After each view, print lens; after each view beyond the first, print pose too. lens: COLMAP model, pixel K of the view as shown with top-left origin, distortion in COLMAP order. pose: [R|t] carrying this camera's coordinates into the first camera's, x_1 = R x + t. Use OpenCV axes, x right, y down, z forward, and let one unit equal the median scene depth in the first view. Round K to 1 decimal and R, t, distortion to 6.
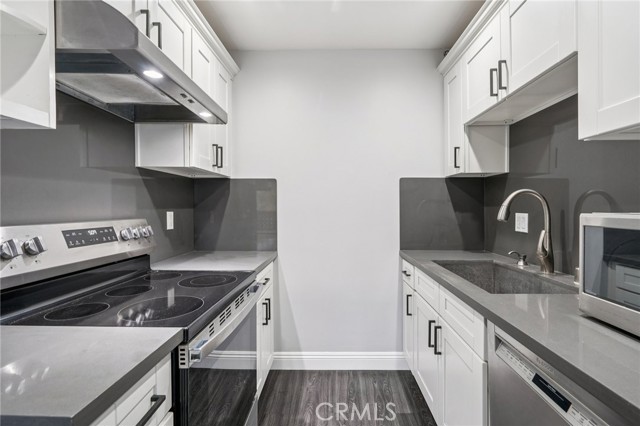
lens RADIAL K [[293.3, 0, 321.7], [0, 293.3, 208.5], [0, 0, 1]] dist [-0.005813, 0.000587]
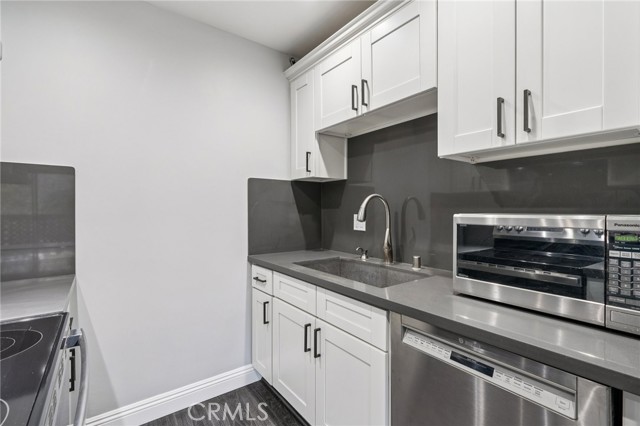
lens RADIAL K [[293.3, 0, 316.8], [0, 293.3, 209.0], [0, 0, 1]] dist [-0.005813, 0.000587]
pose [[0.788979, 0.000070, 0.614421, -0.184341], [0.002961, 0.999988, -0.003917, -0.001958], [-0.614414, 0.004910, 0.788969, 0.178483]]
